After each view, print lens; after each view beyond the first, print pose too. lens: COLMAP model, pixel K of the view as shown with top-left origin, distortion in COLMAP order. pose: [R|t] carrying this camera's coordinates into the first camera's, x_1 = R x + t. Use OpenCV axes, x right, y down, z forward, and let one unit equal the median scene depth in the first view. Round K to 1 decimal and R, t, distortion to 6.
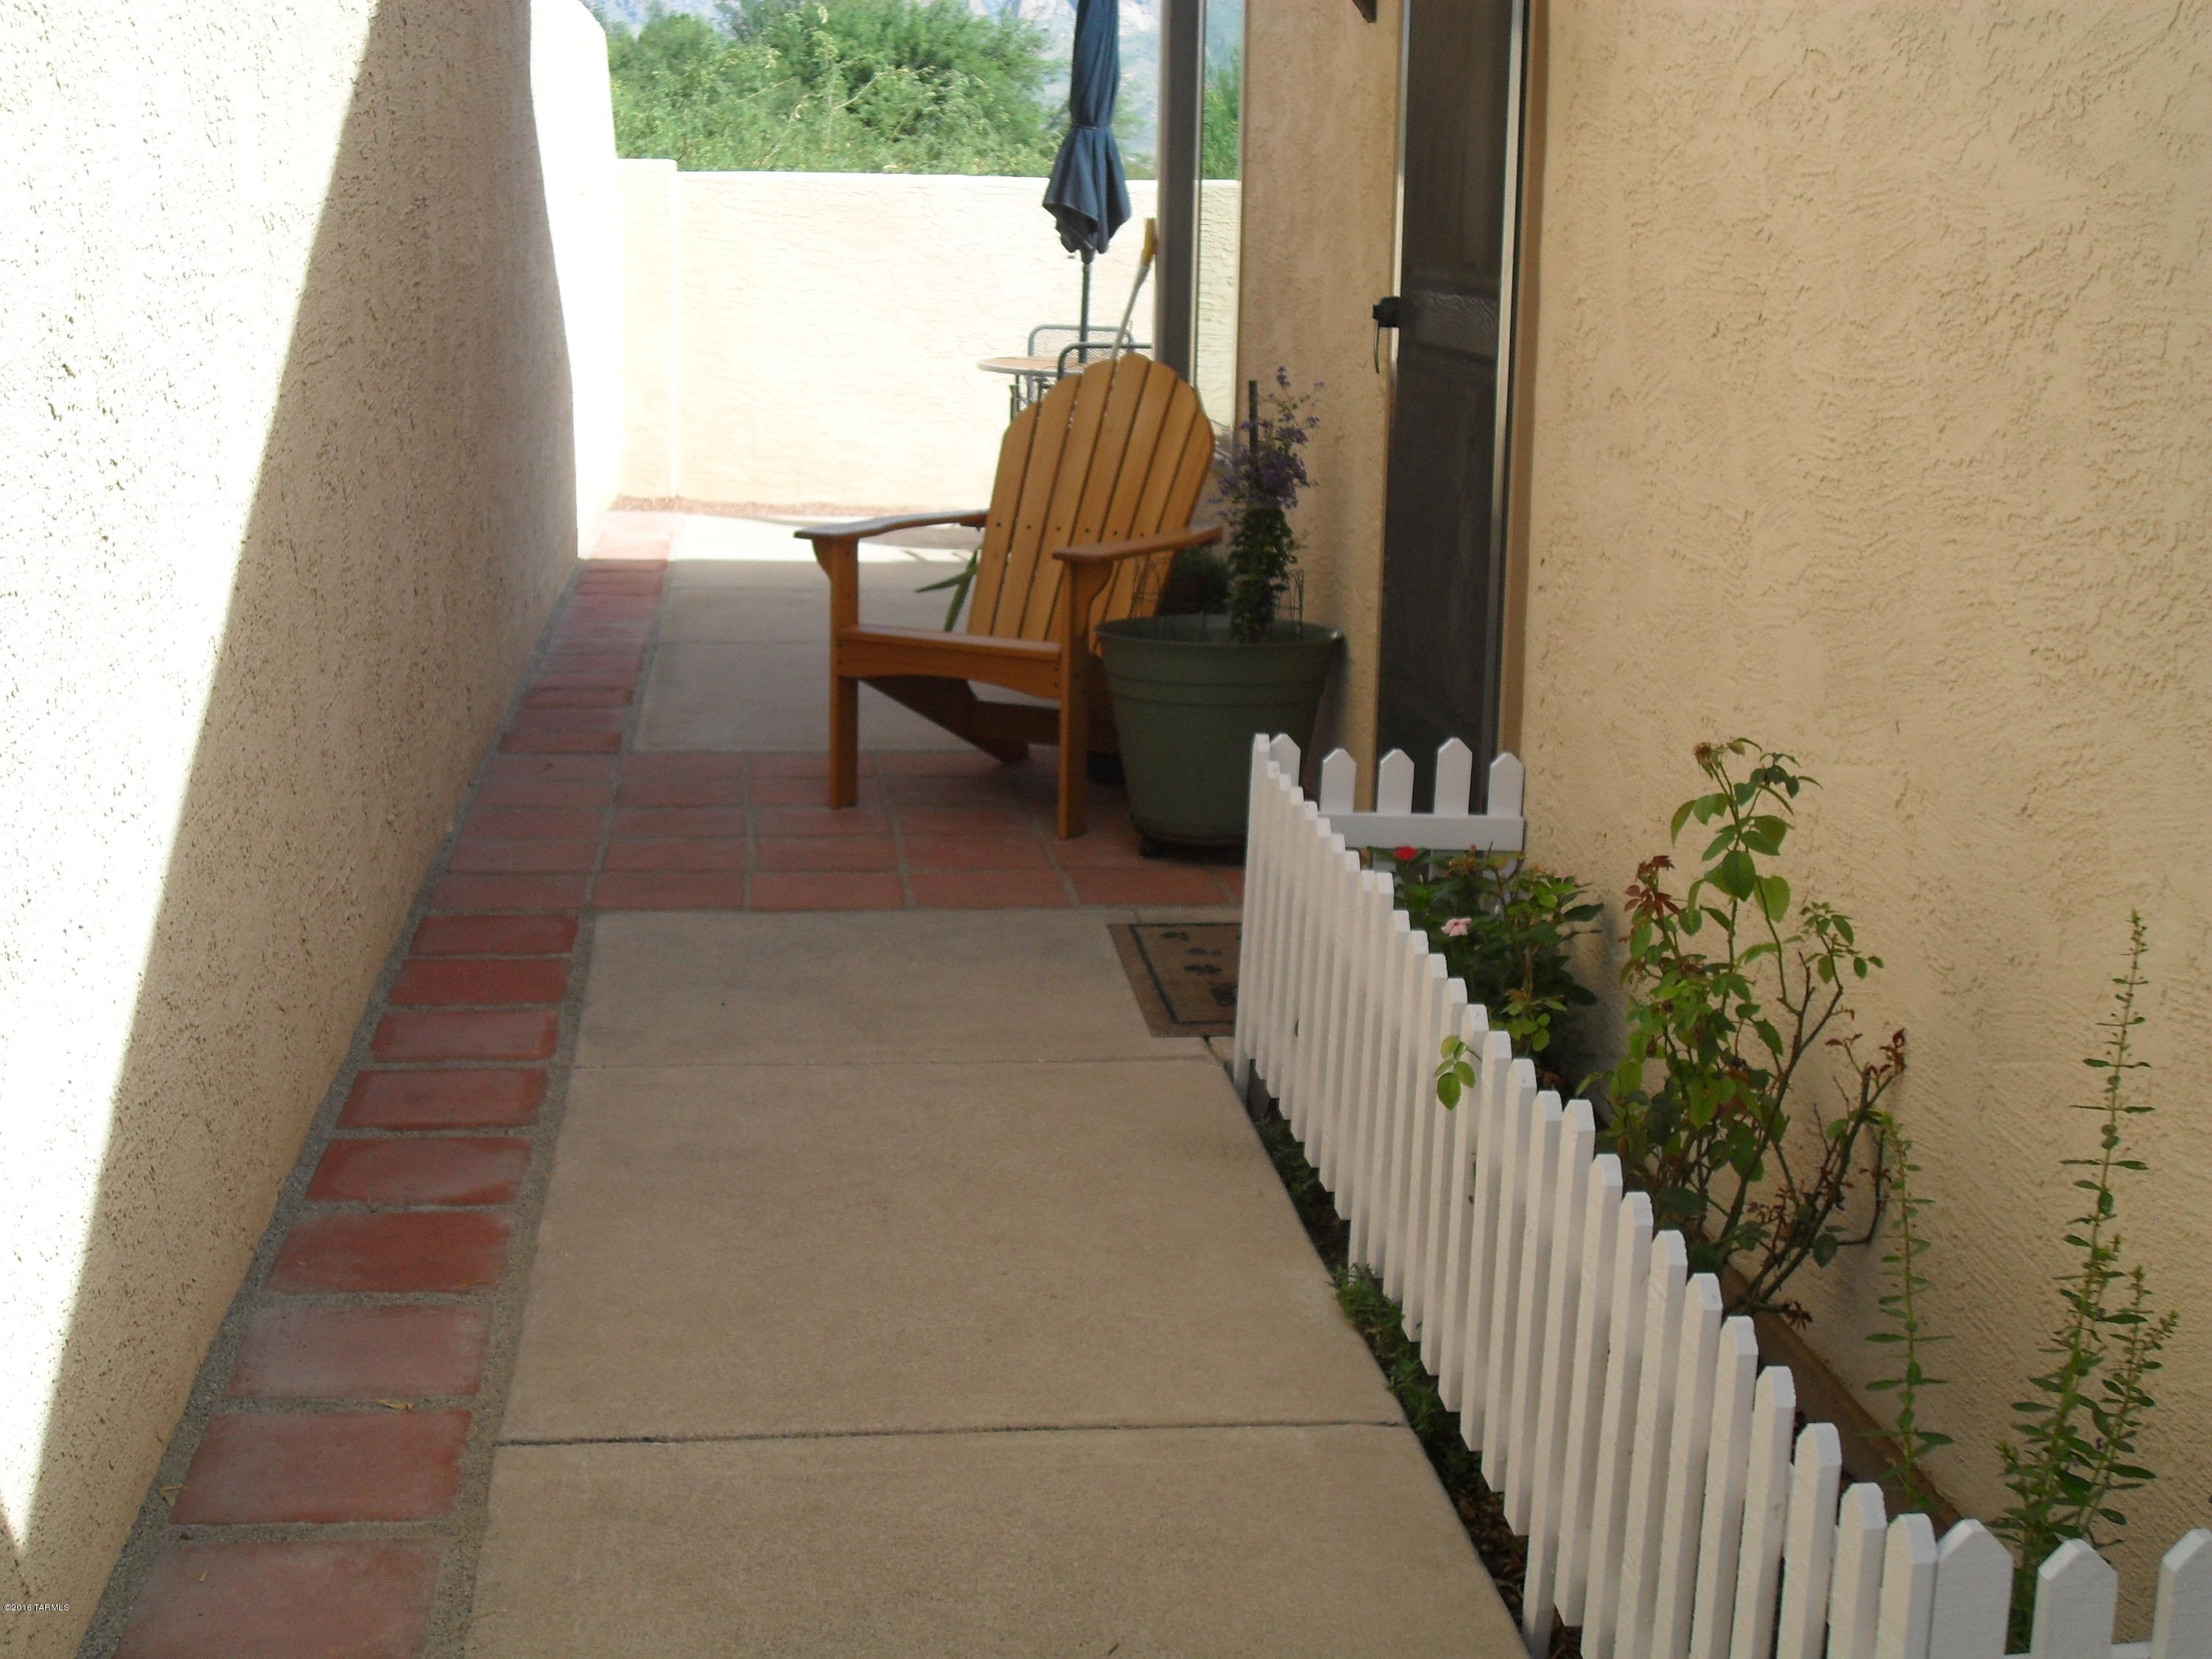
lens RADIAL K [[3161.3, 0, 1106.0], [0, 3161.3, 829.5], [0, 0, 1]] dist [-0.167843, 0.064401]
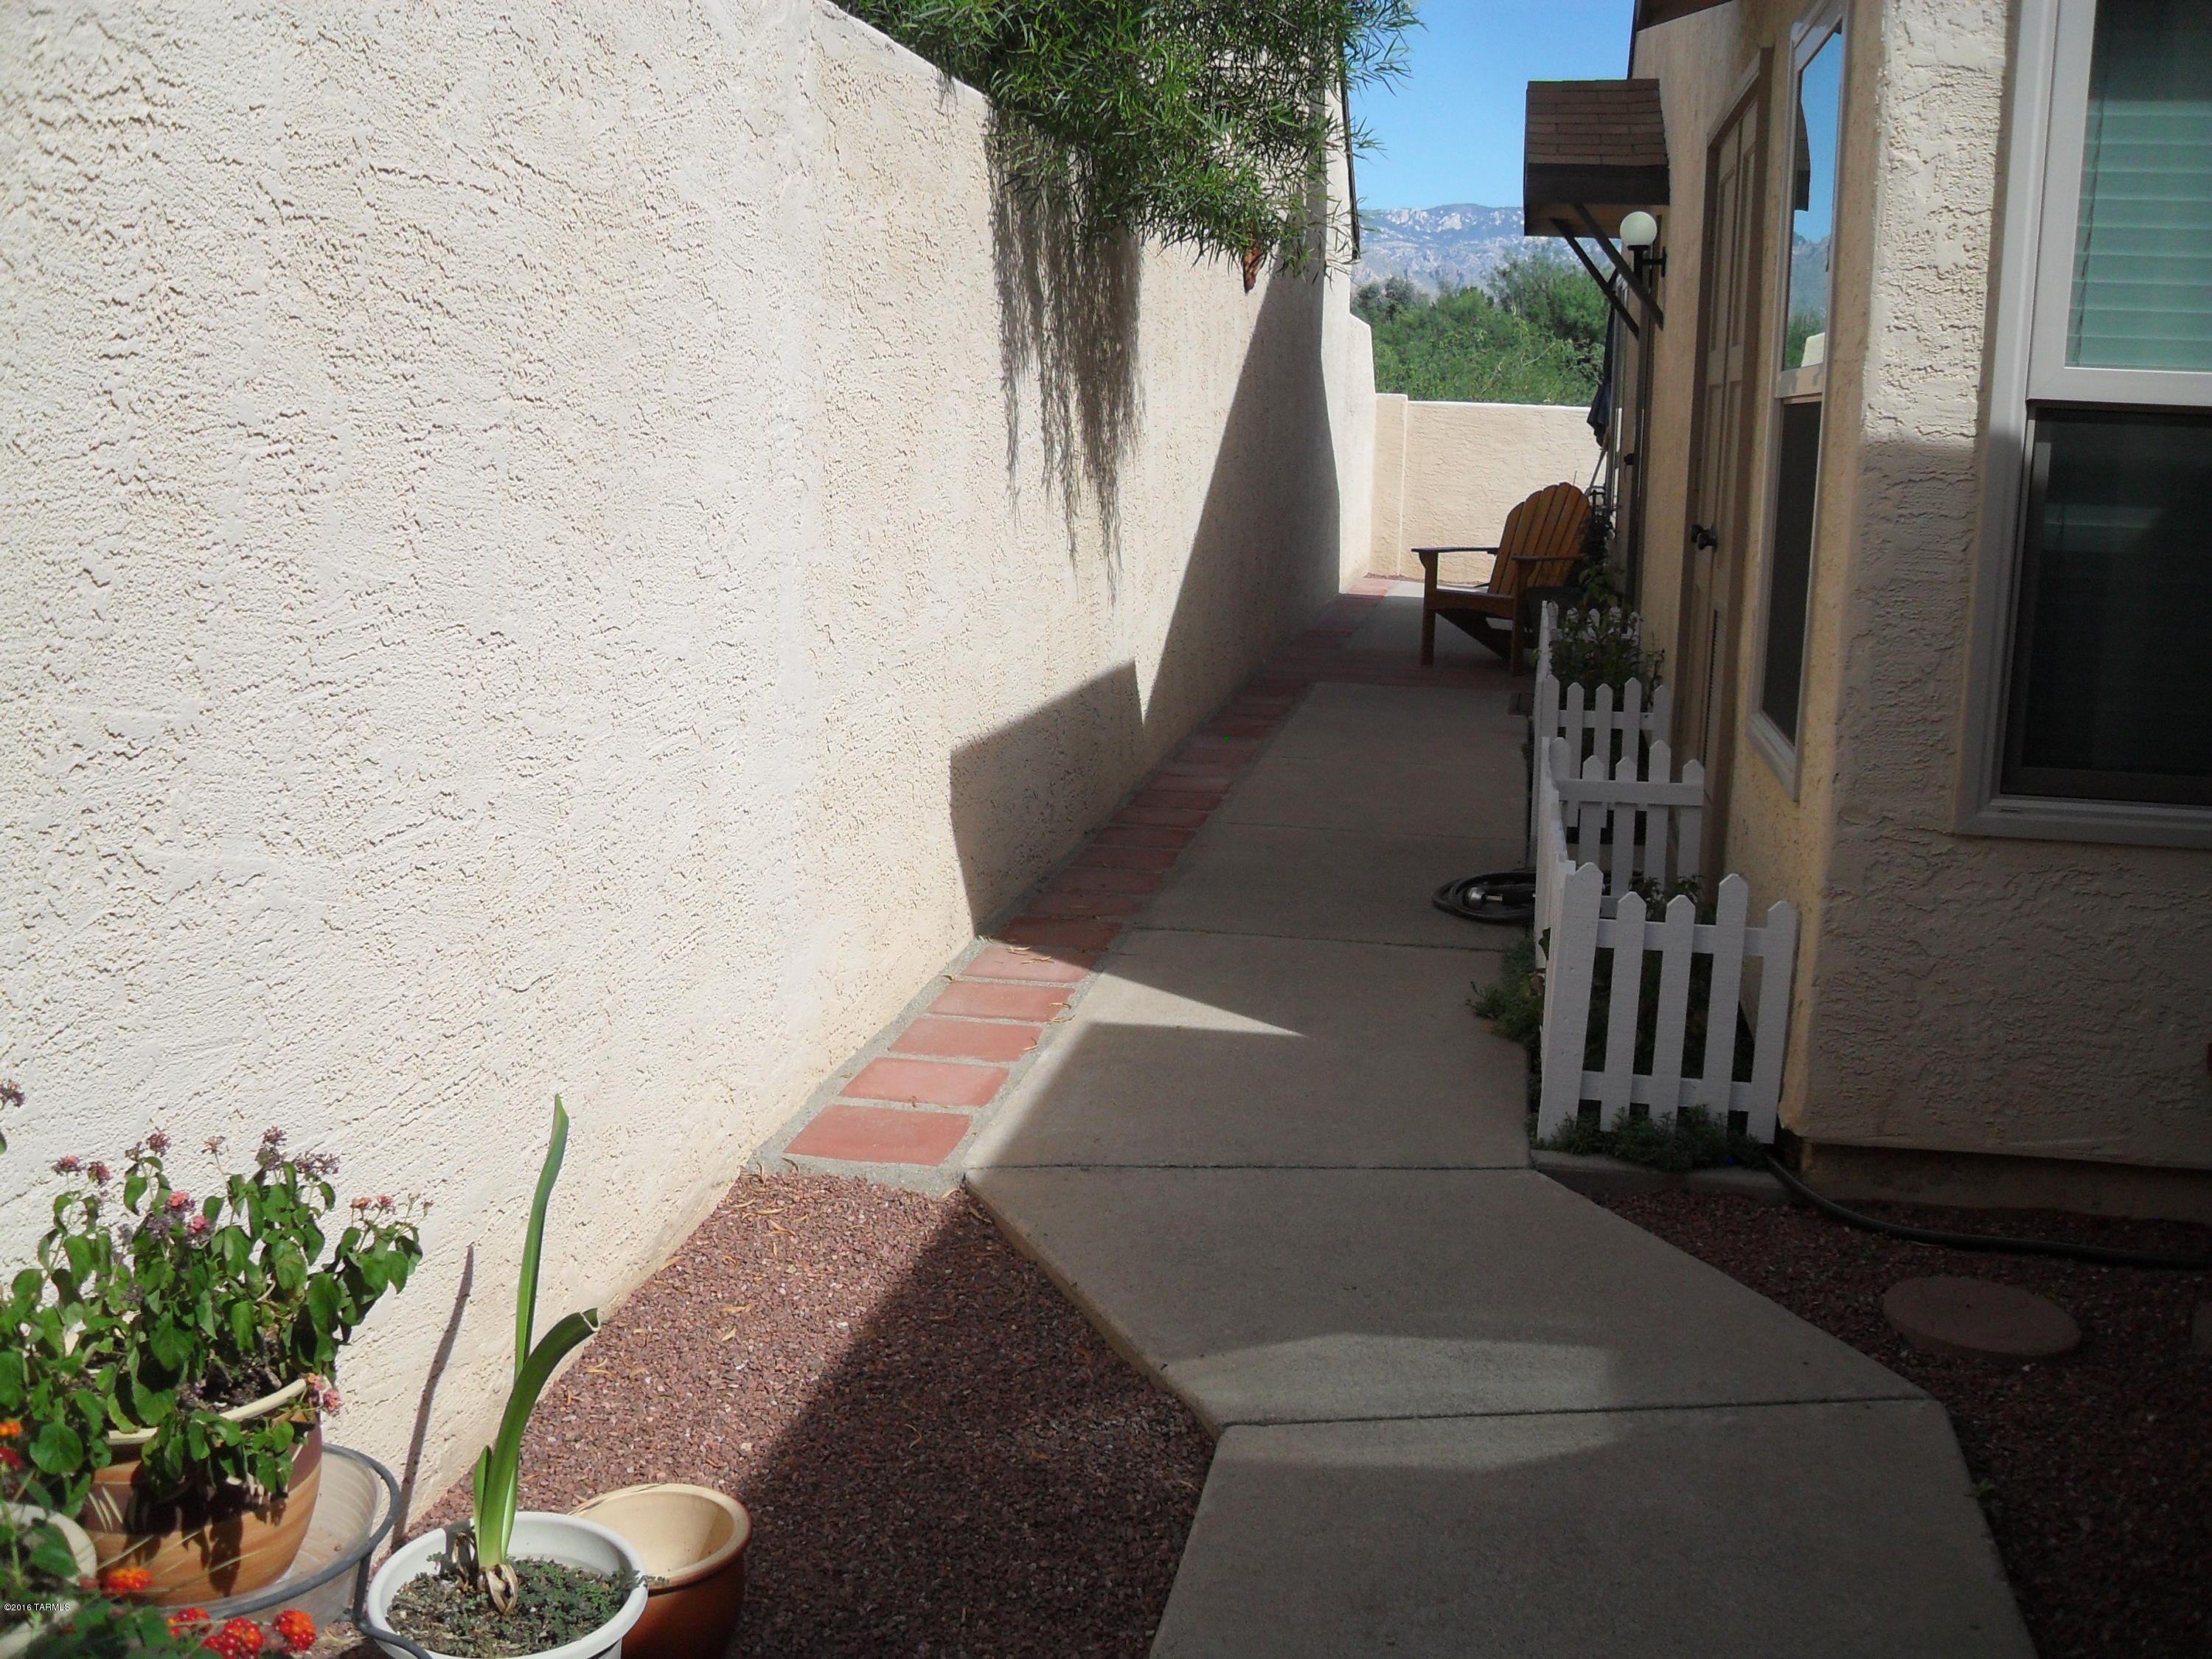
lens RADIAL K [[2288.2, 0, 1102.8], [0, 2288.2, 850.9], [0, 0, 1]] dist [-0.208006, 0.245553]
pose [[0.958611, 0.056020, -0.279152, 0.094496], [-0.058999, 0.998255, -0.002275, 0.084306], [0.278538, 0.018651, 0.960244, -0.400953]]
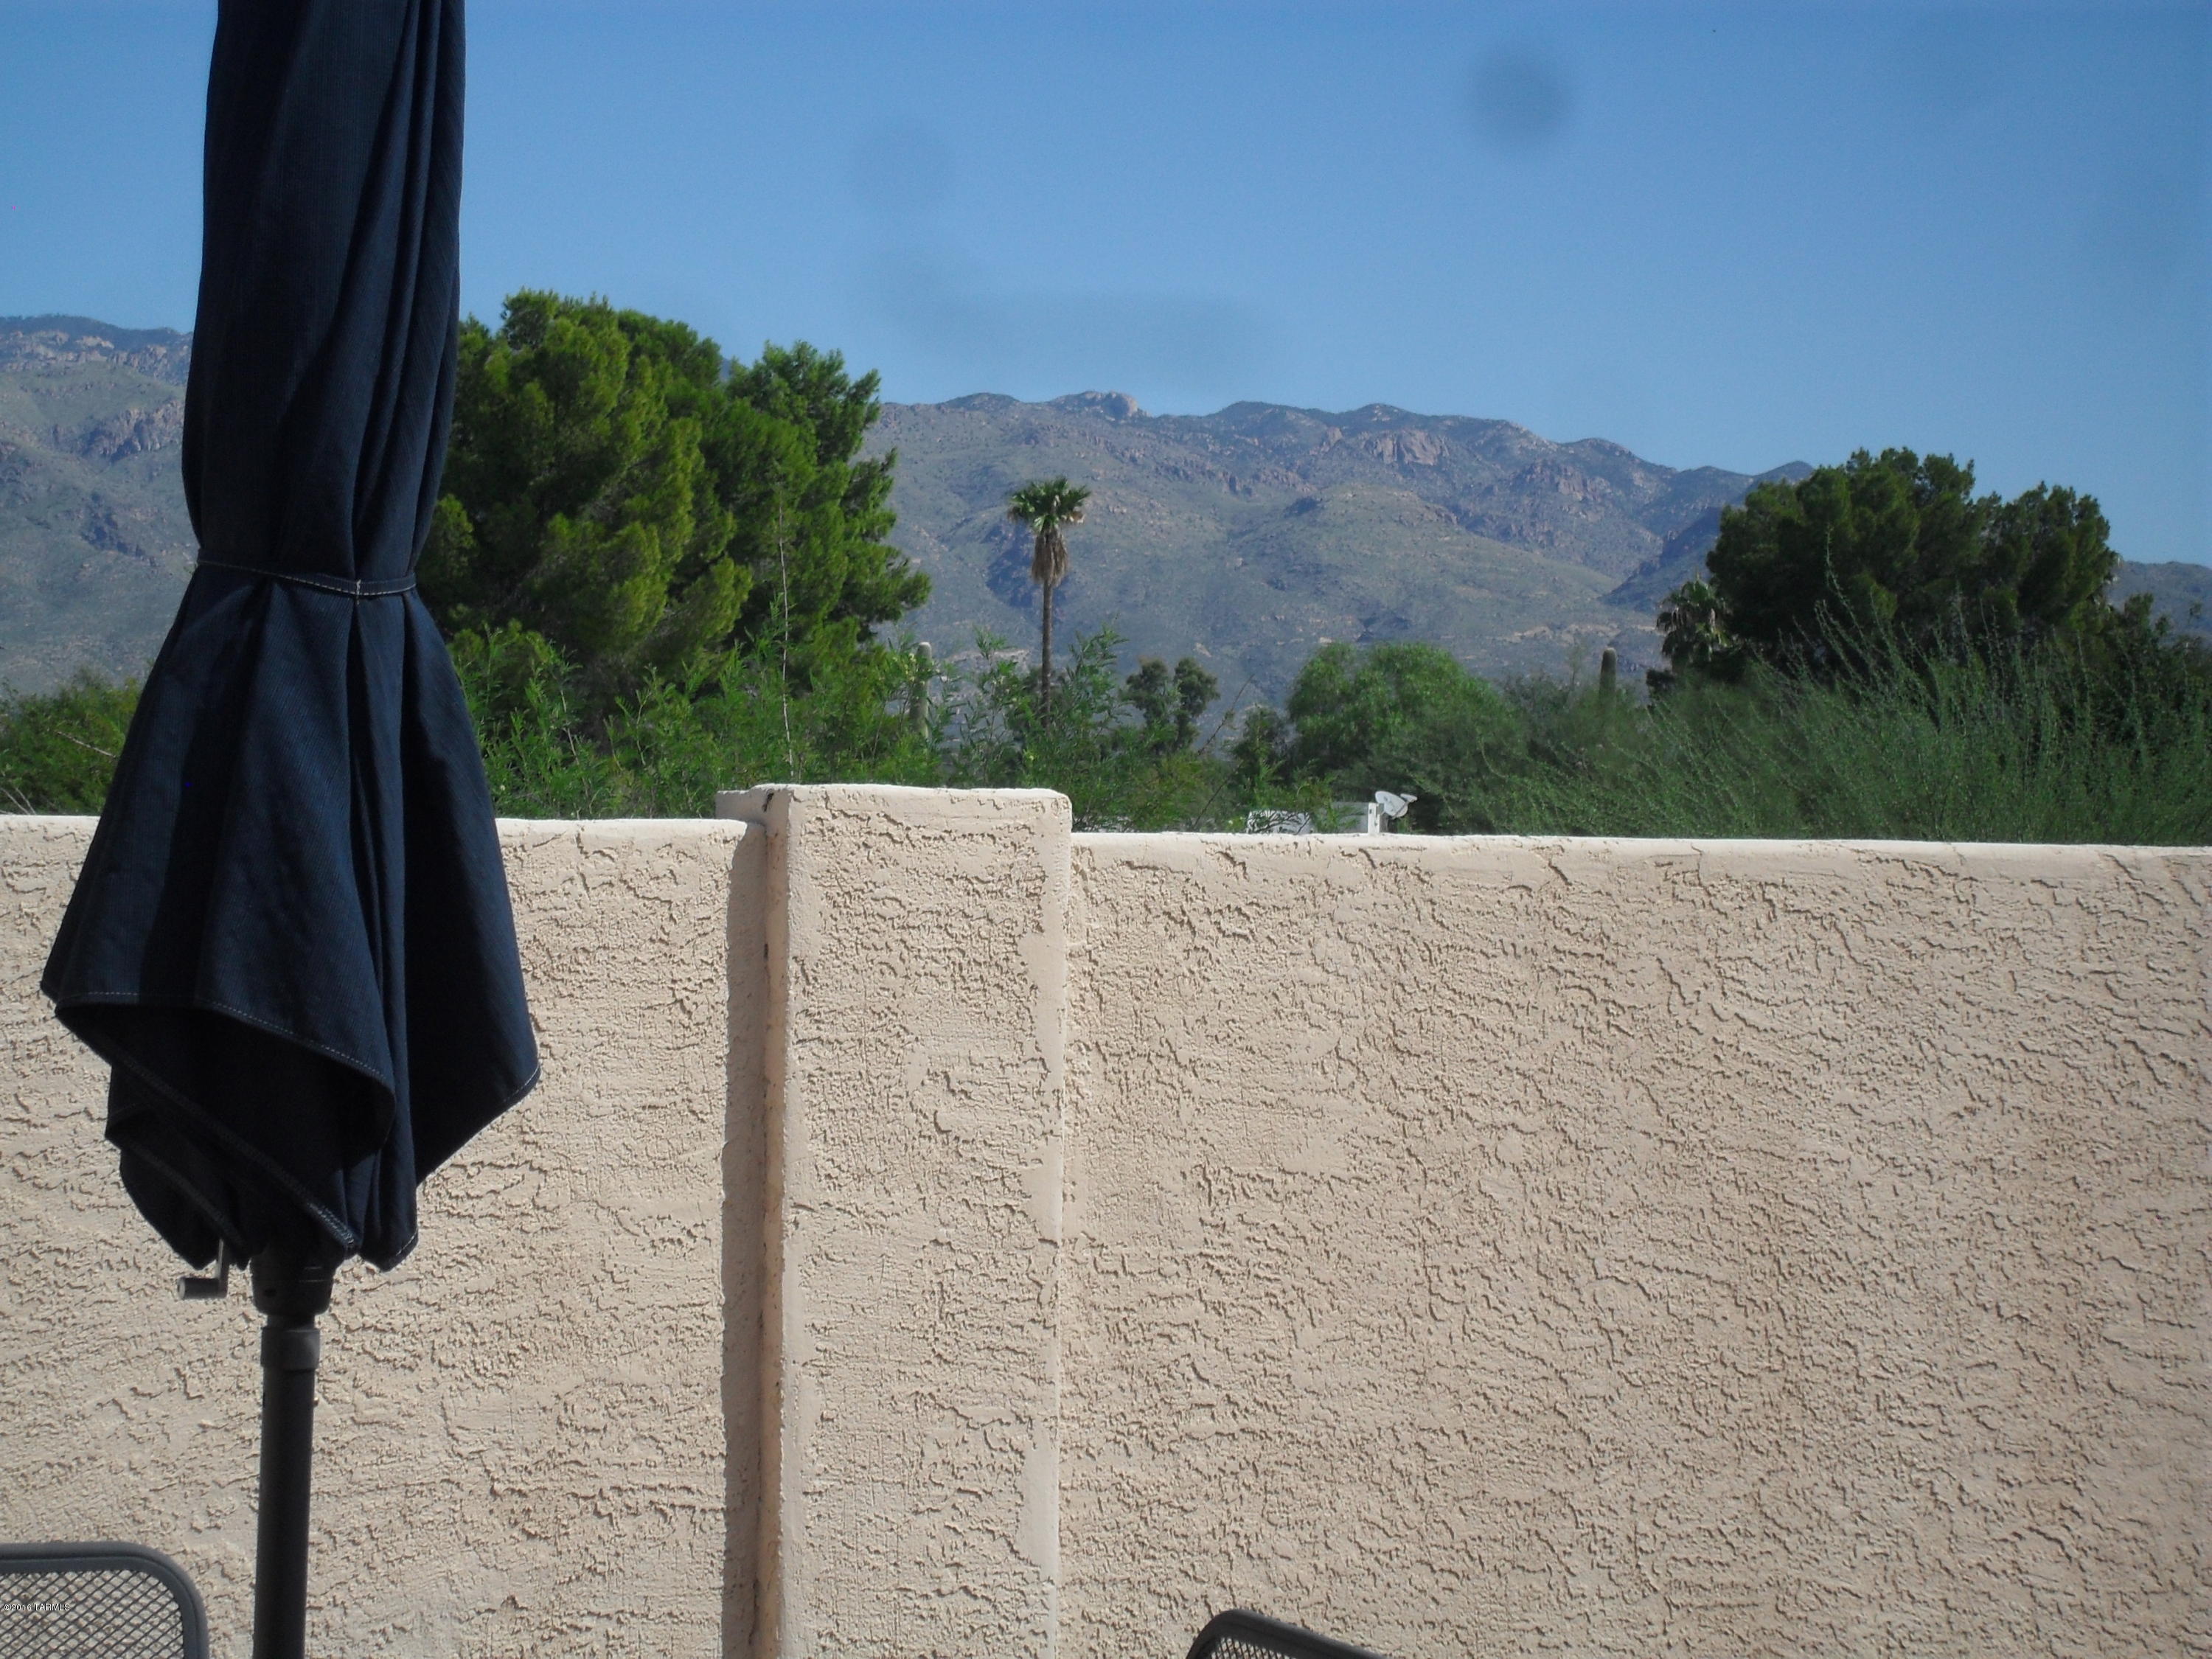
lens RADIAL K [[5591.8, 0, 1106.0], [0, 5591.8, 829.5], [0, 0, 1]] dist [-0.084538, -0.279135]
pose [[0.894601, -0.009391, 0.446768, -0.108630], [0.089921, 0.983112, -0.159392, -0.152070], [-0.437726, 0.182766, 0.880337, 0.688736]]
